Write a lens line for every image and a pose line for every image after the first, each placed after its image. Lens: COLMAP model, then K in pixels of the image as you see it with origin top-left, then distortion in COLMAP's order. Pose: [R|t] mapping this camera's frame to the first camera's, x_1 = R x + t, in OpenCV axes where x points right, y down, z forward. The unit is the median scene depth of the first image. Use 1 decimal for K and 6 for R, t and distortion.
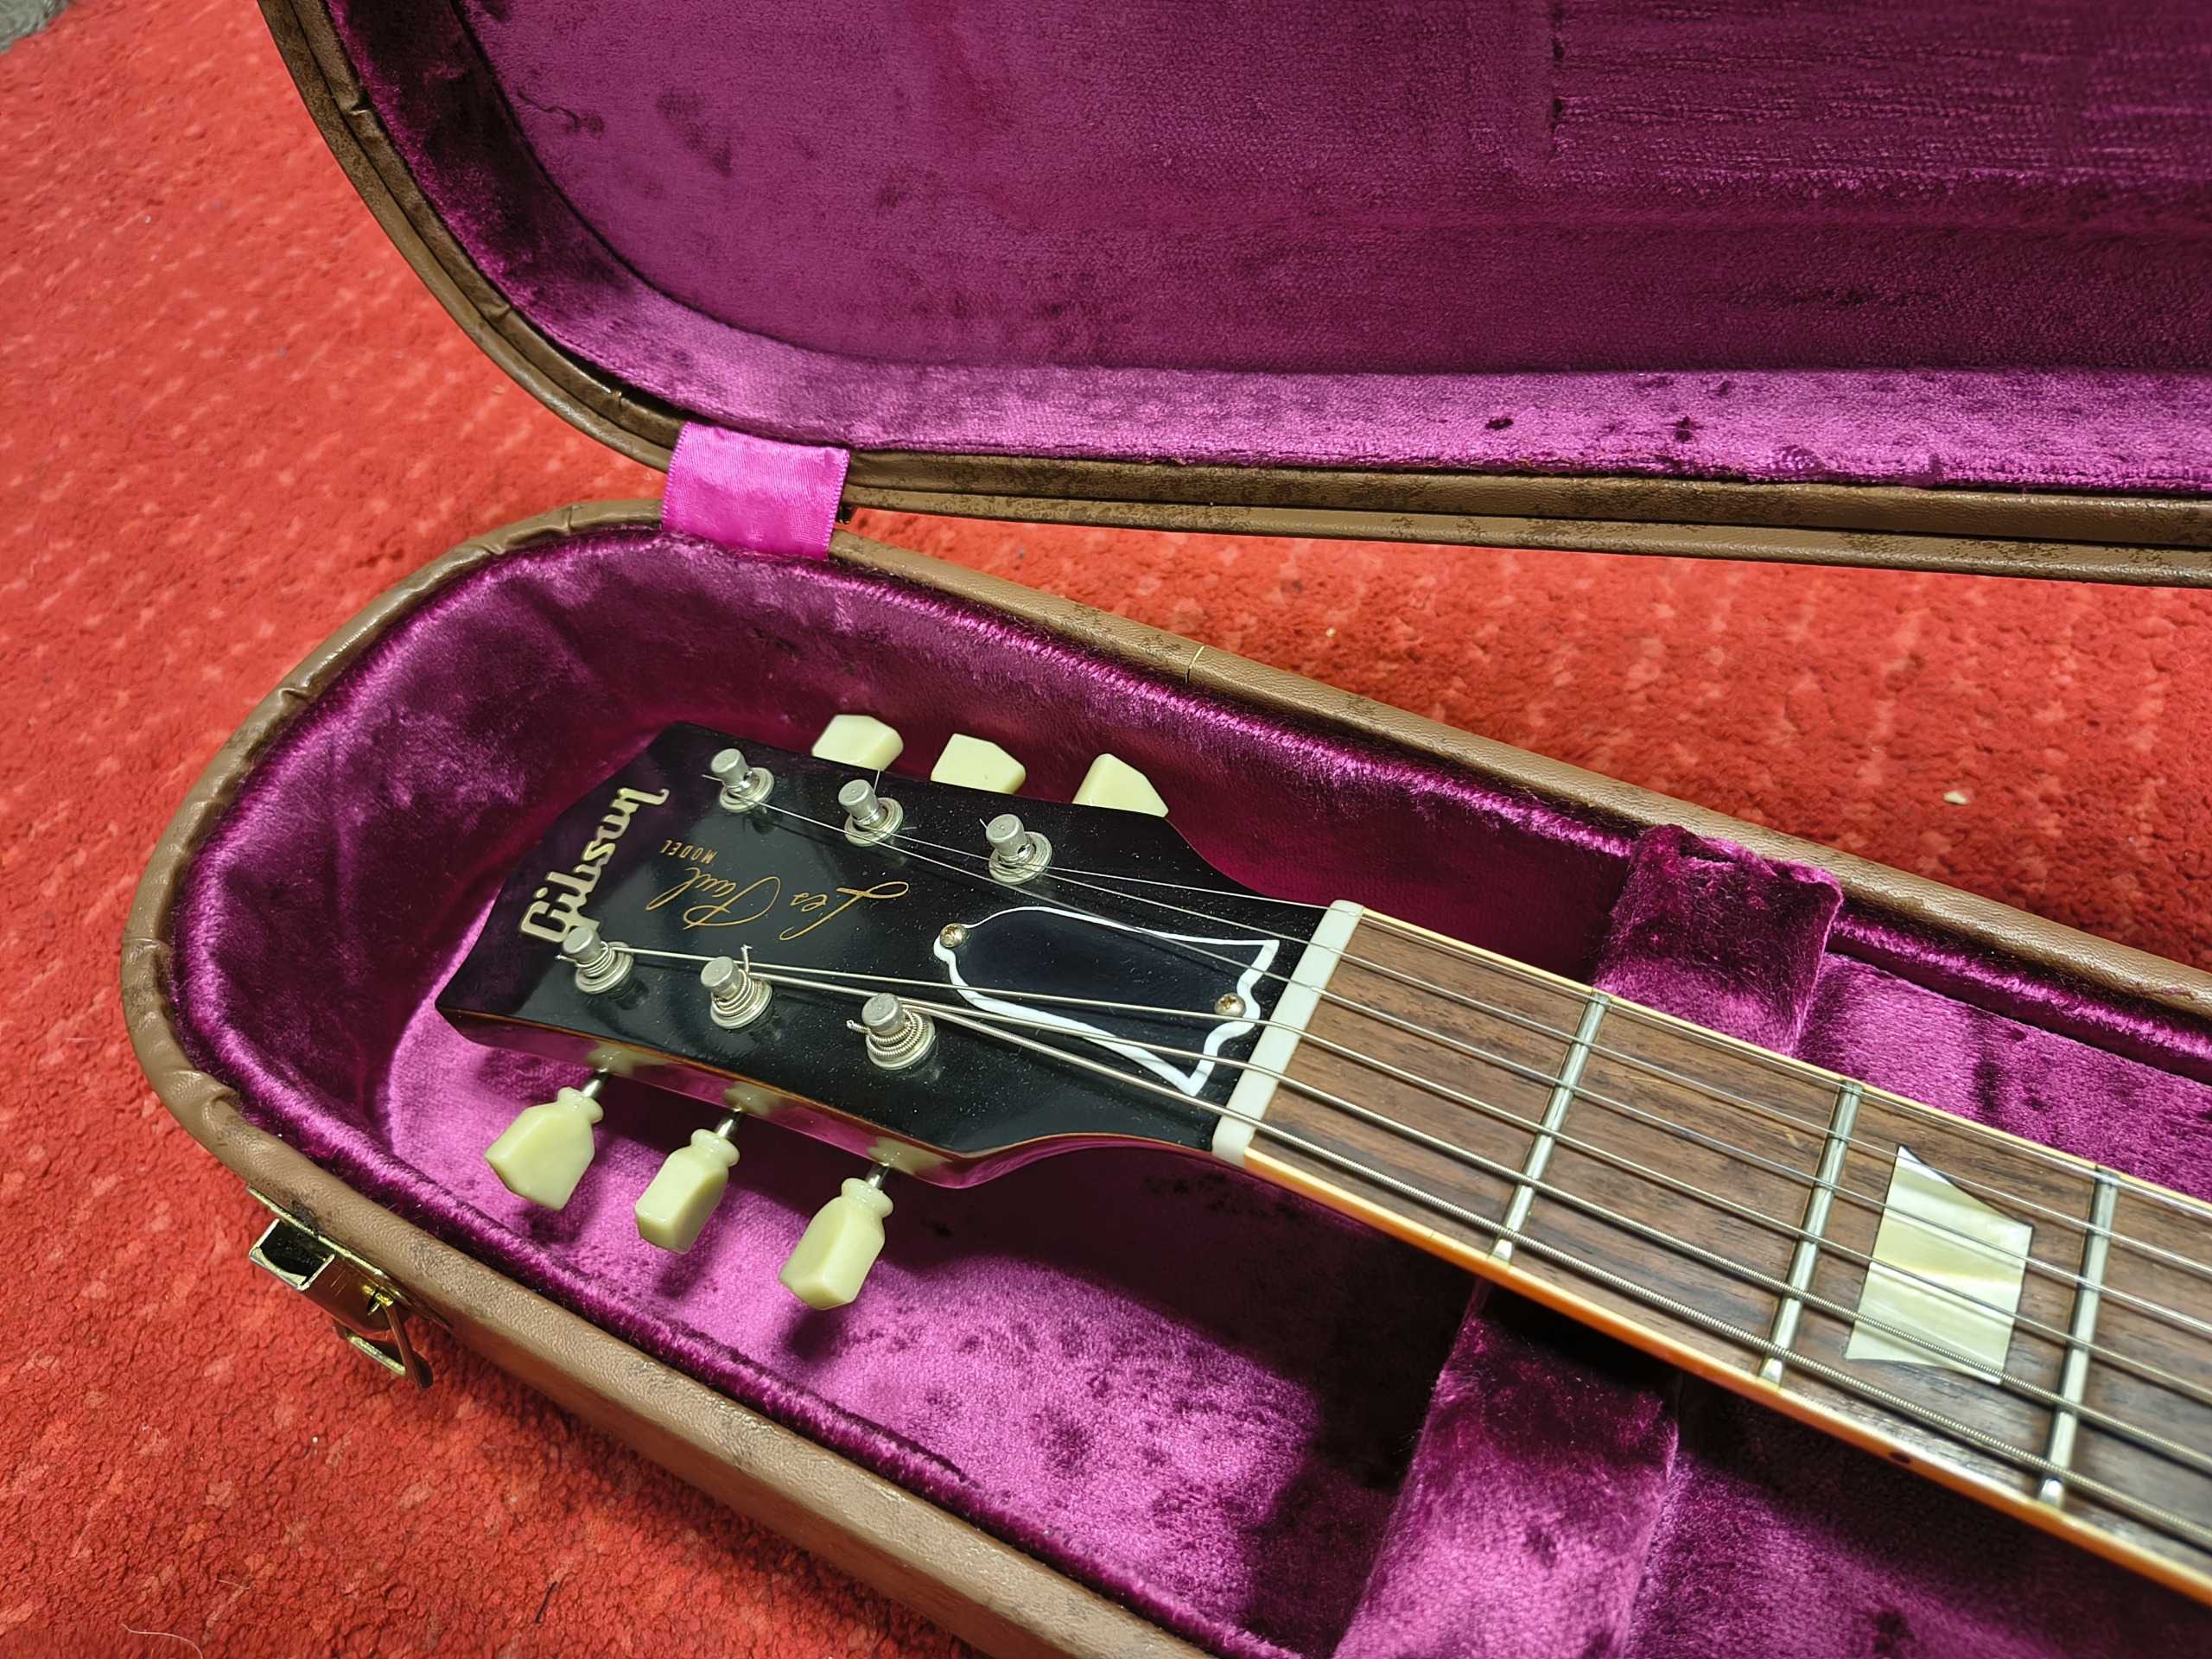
lens RADIAL K [[1590.2, 0, 1082.5], [0, 1590.2, 790.2], [0, 0, 1]] dist [-0.008889, -0.001548]
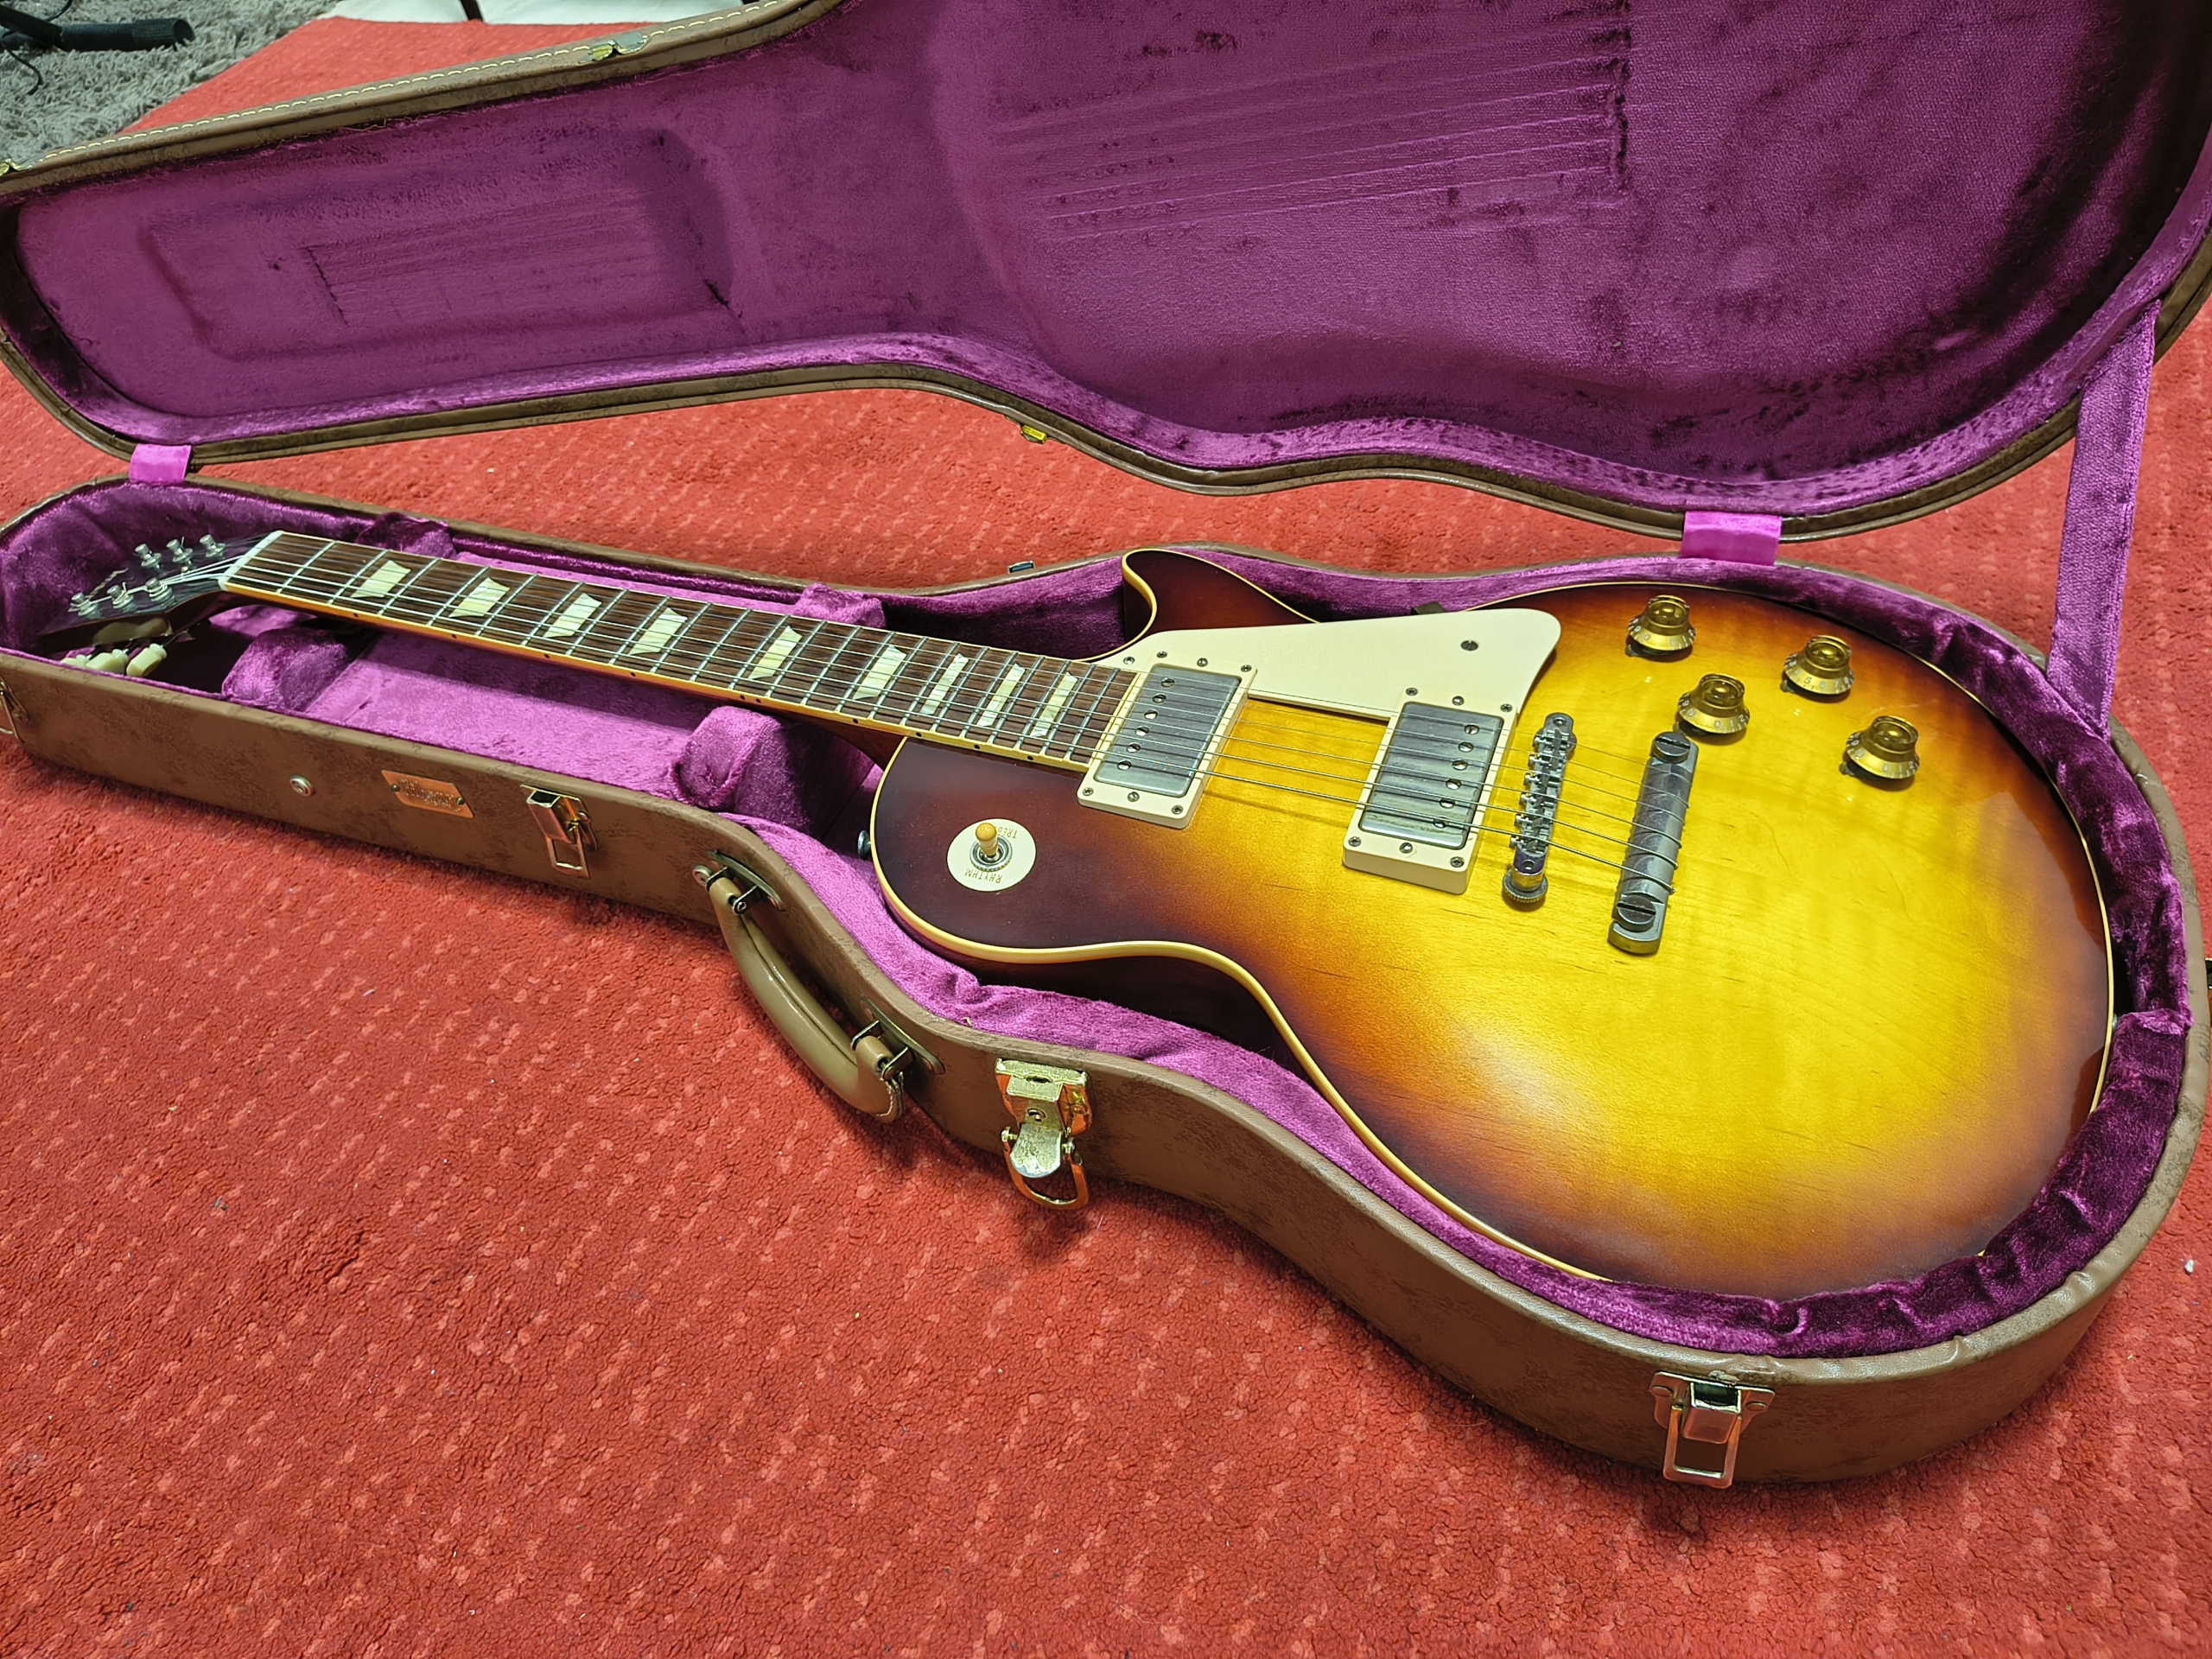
lens RADIAL K [[1556.4, 0, 1095.7], [0, 1556.4, 828.6], [0, 0, 1]] dist [0.039629, -0.065540]
pose [[0.994866, -0.087338, 0.051124, 1.218170], [0.092779, 0.988898, -0.116073, 0.906304], [-0.040419, 0.120221, 0.991924, -1.692154]]
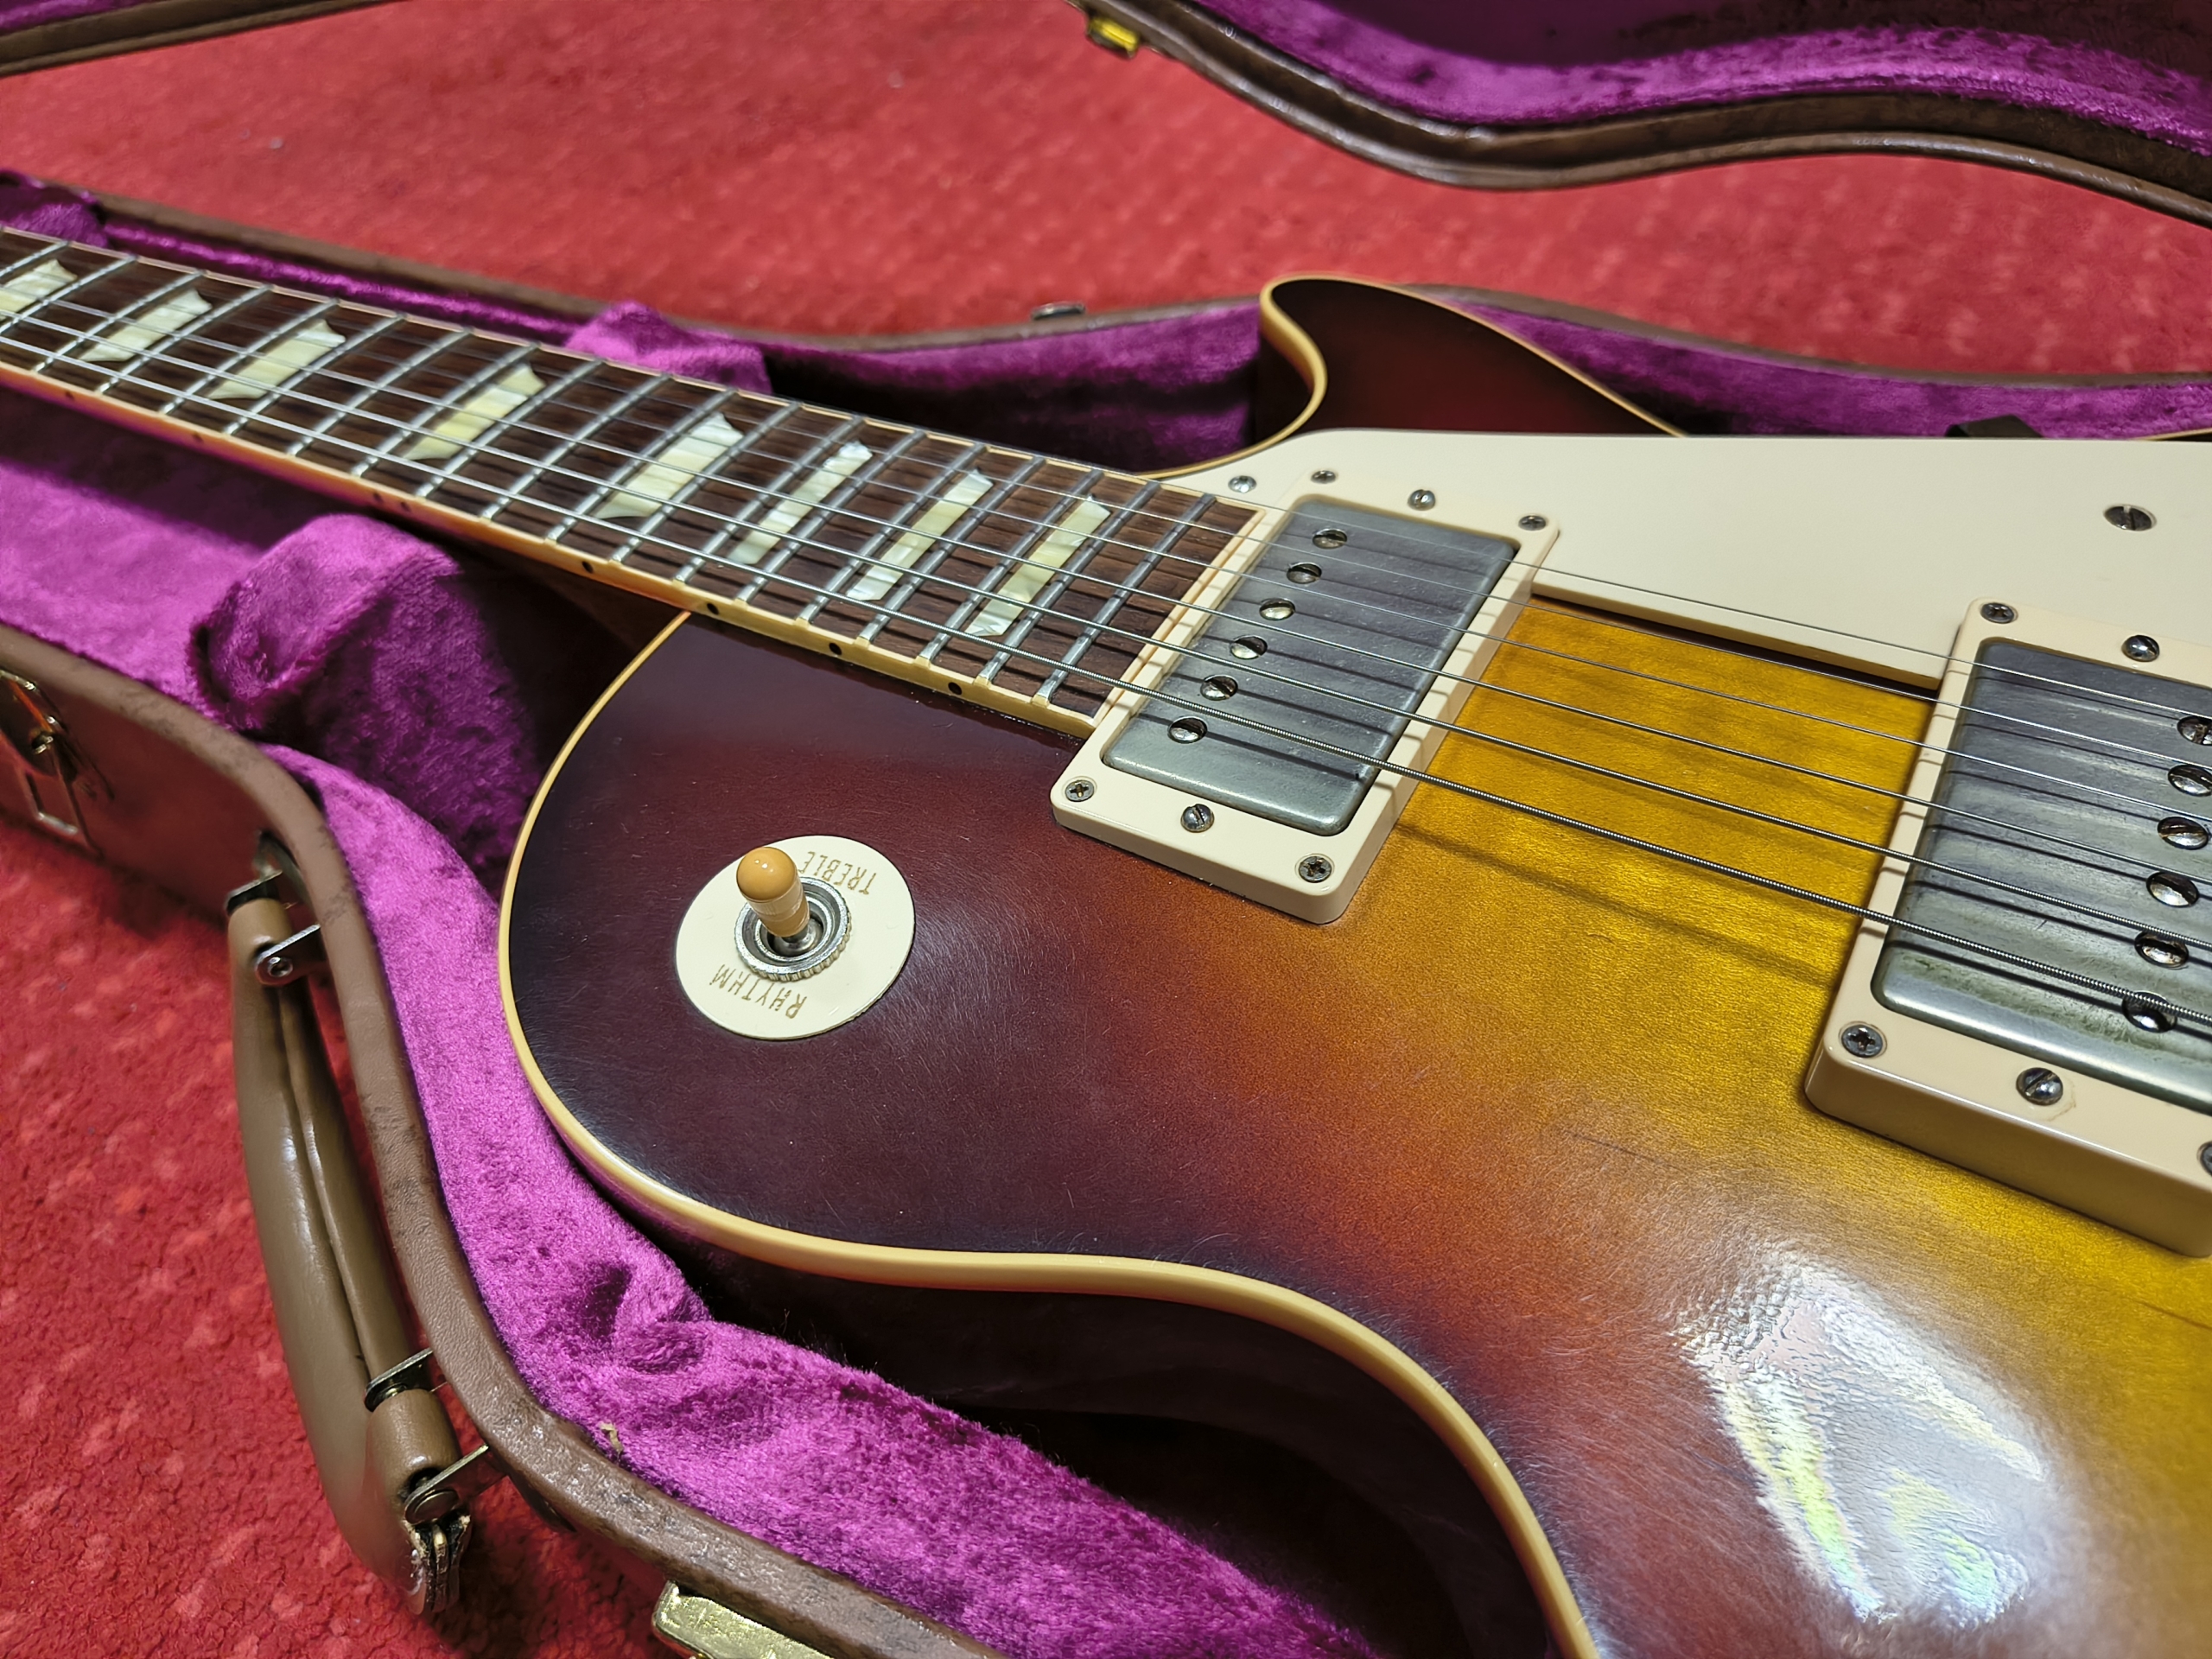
lens RADIAL K [[1570.2, 0, 1097.7], [0, 1570.2, 846.9], [0, 0, 1]] dist [0.029282, -0.060308]
pose [[0.998759, 0.023718, -0.043794, 1.345342], [-0.027955, 0.994714, -0.098808, 0.741484], [0.041219, 0.099910, 0.994142, -0.554184]]
